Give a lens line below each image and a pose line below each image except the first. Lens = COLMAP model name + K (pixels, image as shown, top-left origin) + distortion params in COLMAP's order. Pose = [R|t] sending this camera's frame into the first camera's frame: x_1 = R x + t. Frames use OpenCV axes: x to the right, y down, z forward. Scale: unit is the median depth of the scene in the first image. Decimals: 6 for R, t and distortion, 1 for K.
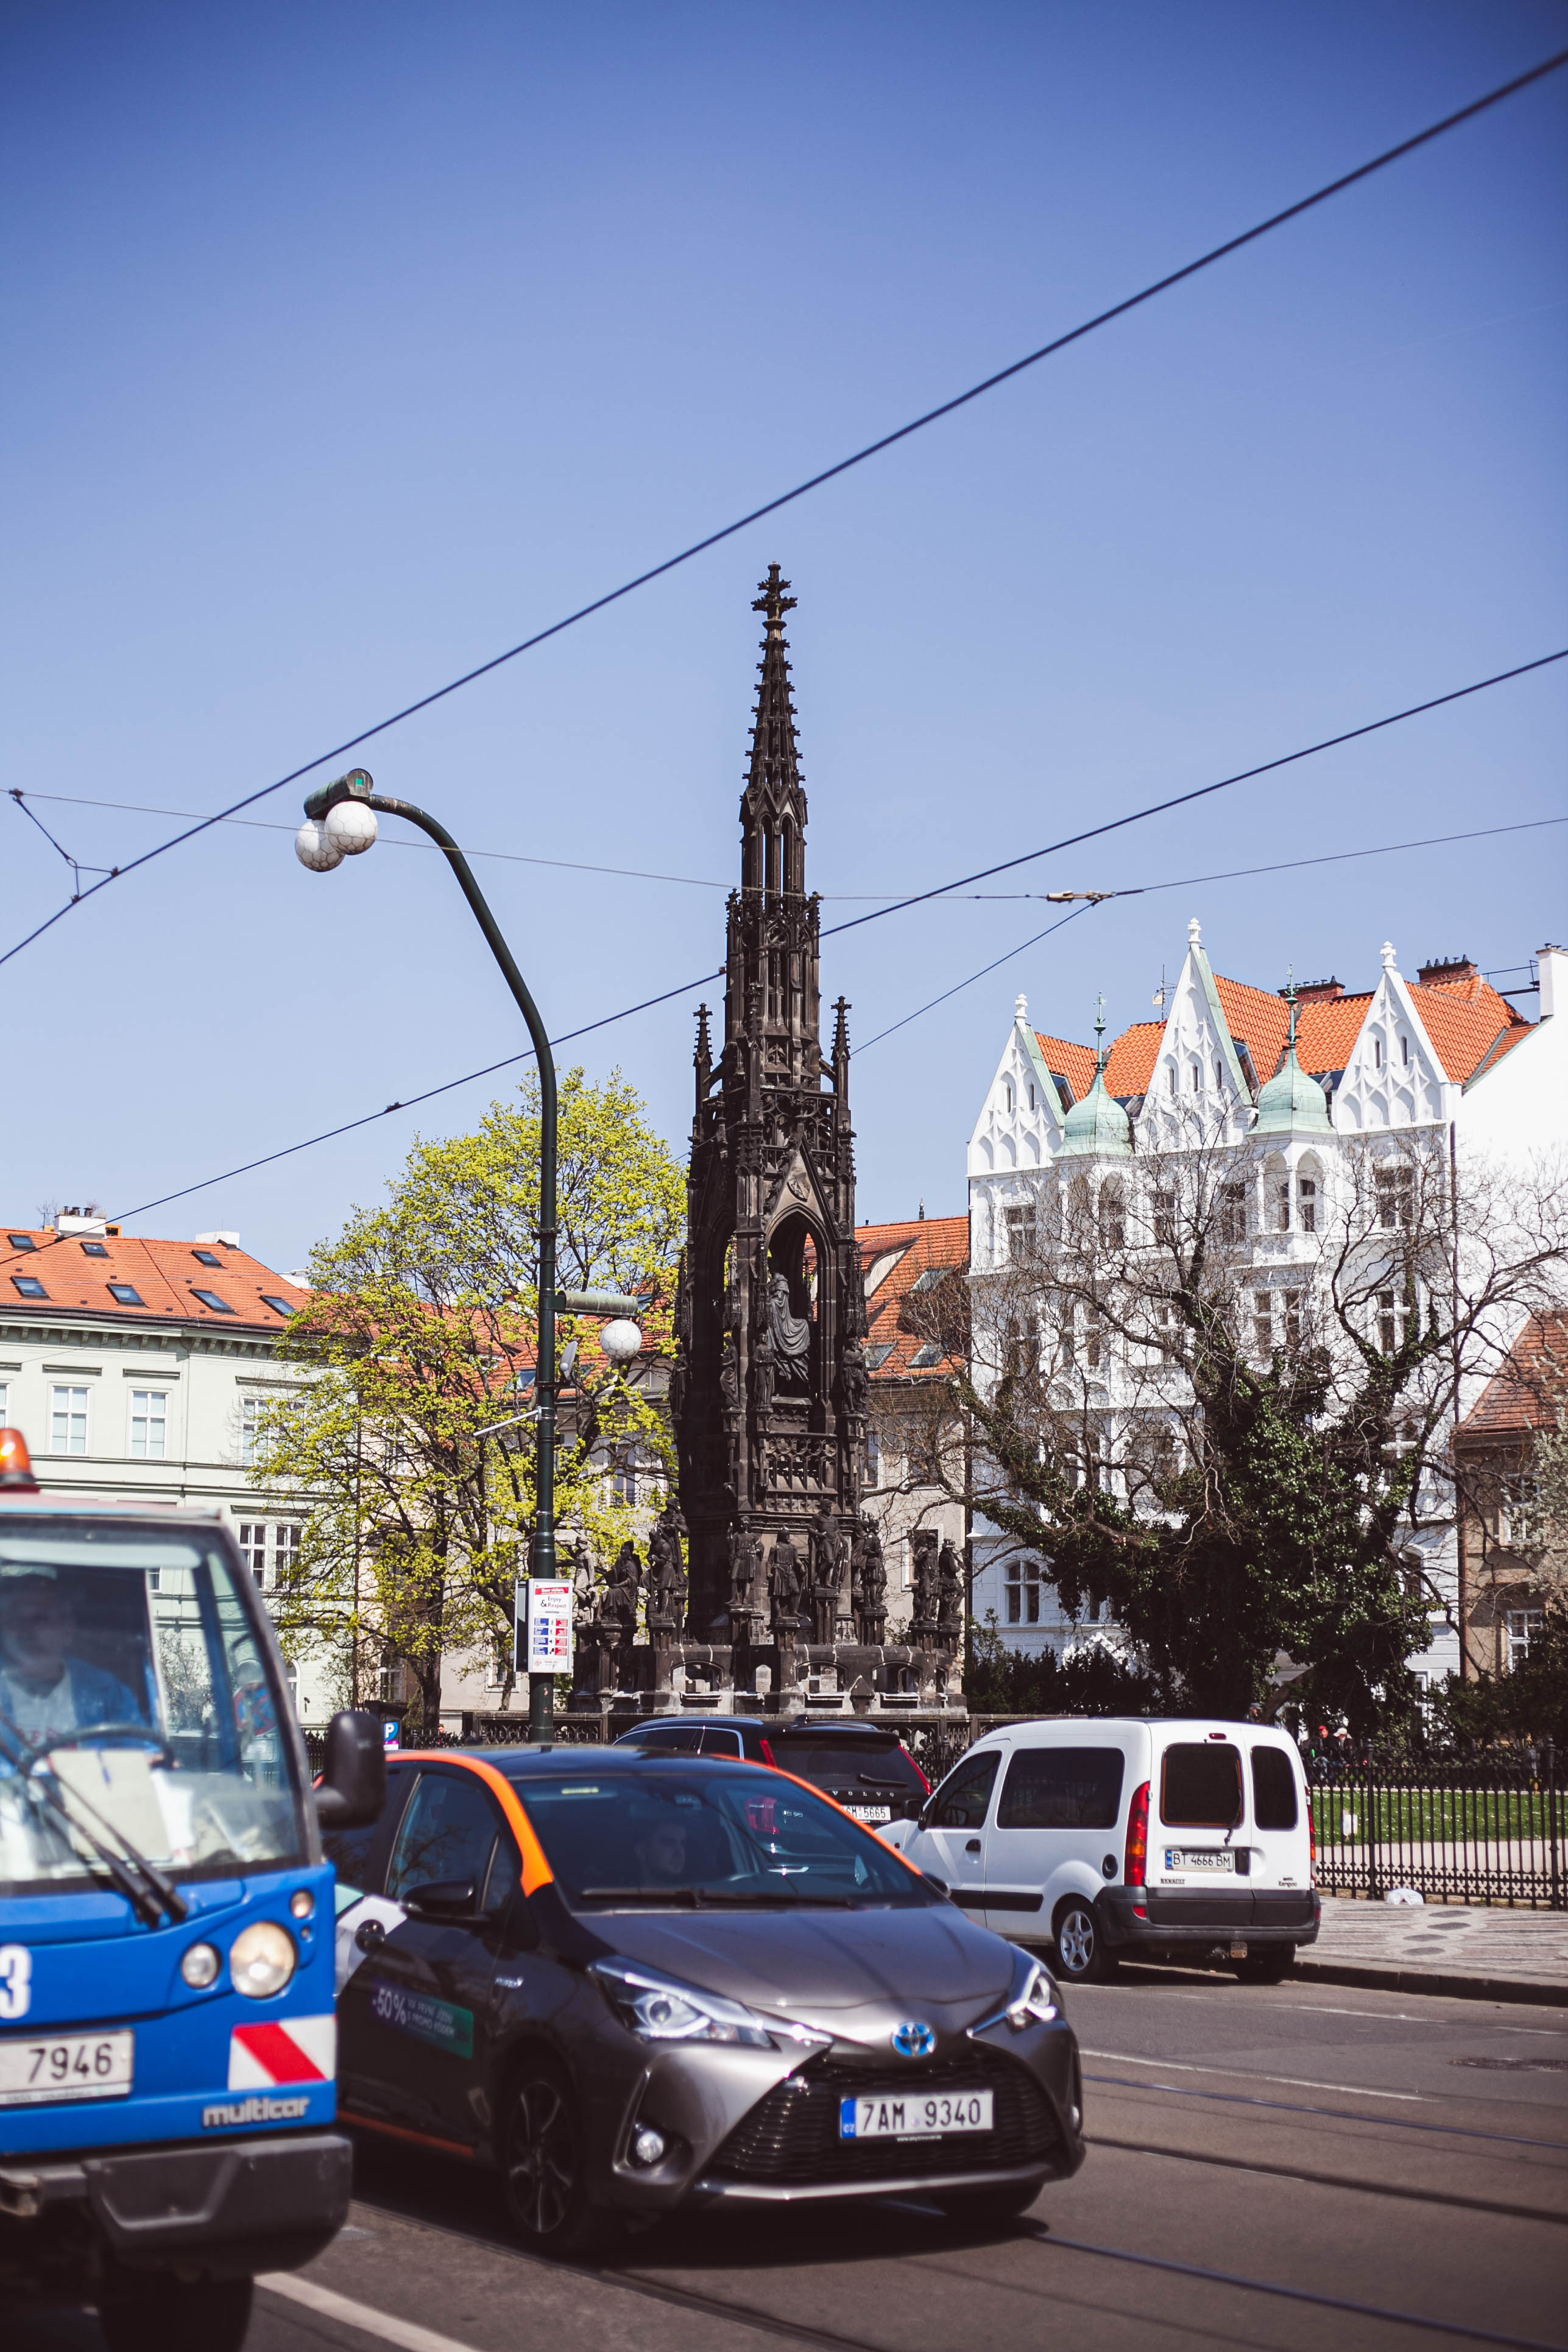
lens RADIAL K [[3765.5, 0, 784.0], [0, 3765.5, 1176.0], [0, 0, 1]] dist [-0.086532, 0.048813]
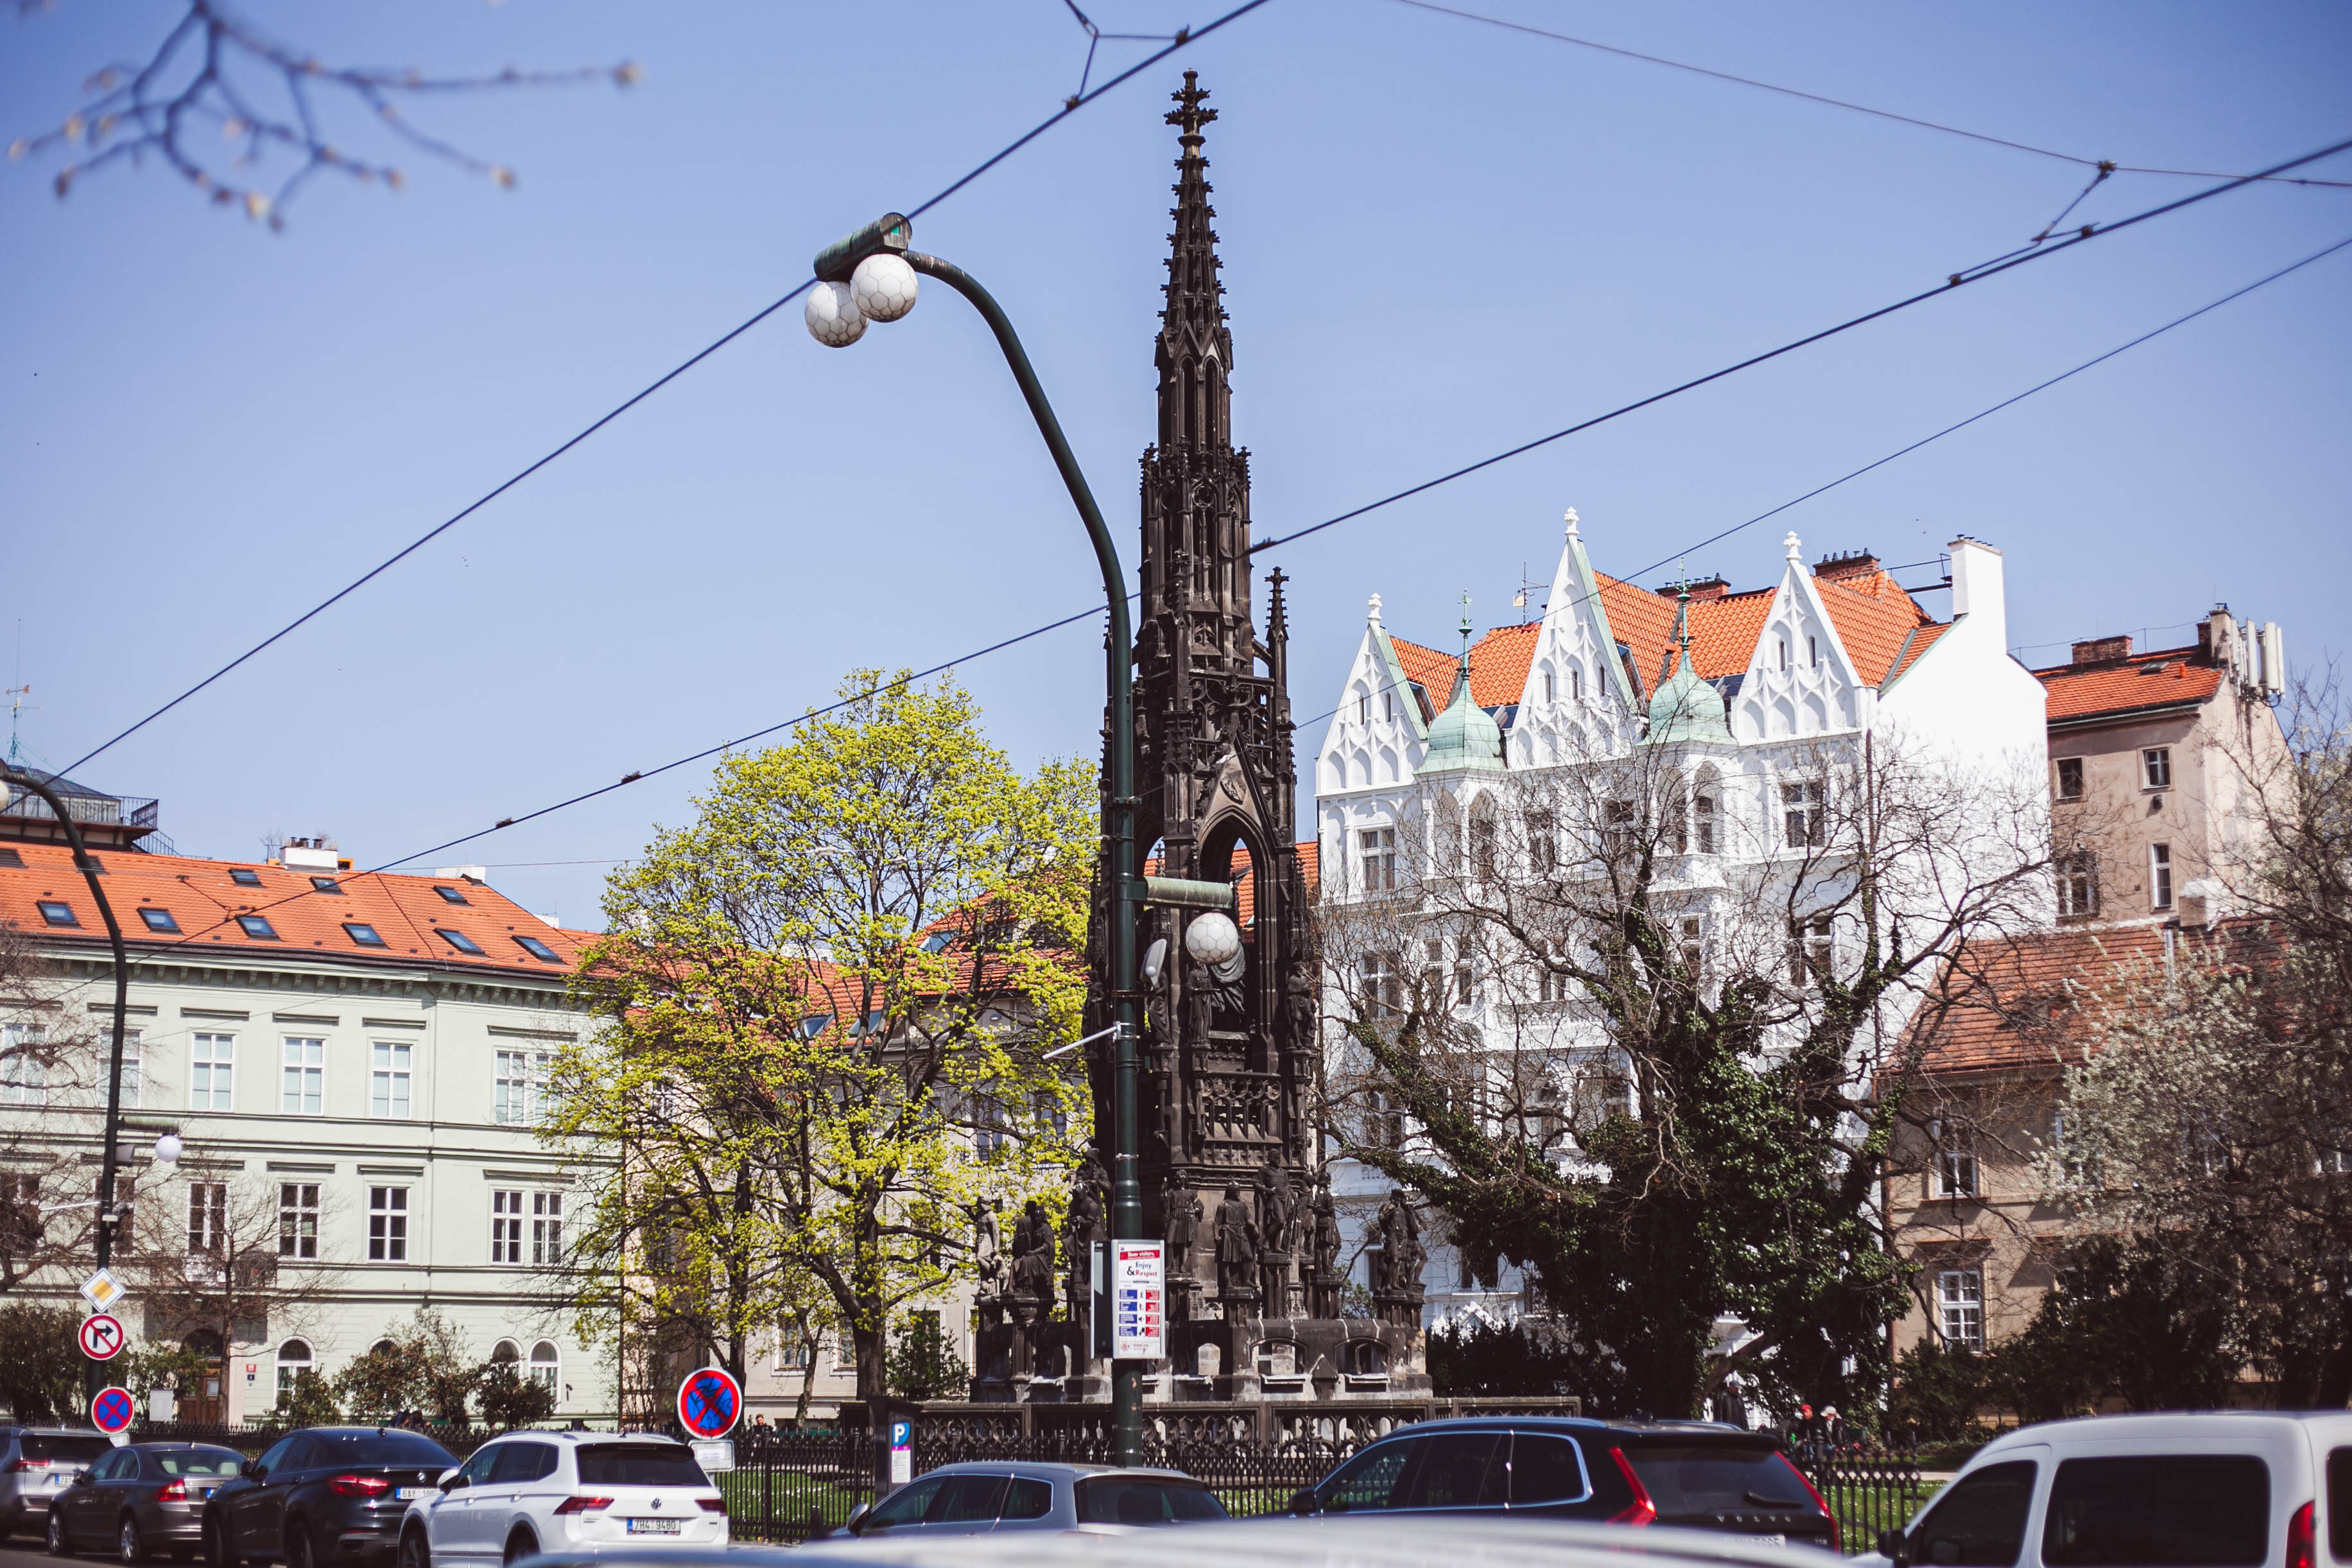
lens RADIAL K [[3765.2, 0, 1054.2], [0, 3765.2, 800.4], [0, 0, 1]] dist [-0.086532, 0.048813]
pose [[0.998702, -0.003864, 0.050796, -0.072630], [0.004520, 0.999908, -0.012801, 0.015136], [-0.050741, 0.013014, 0.998627, 0.128323]]
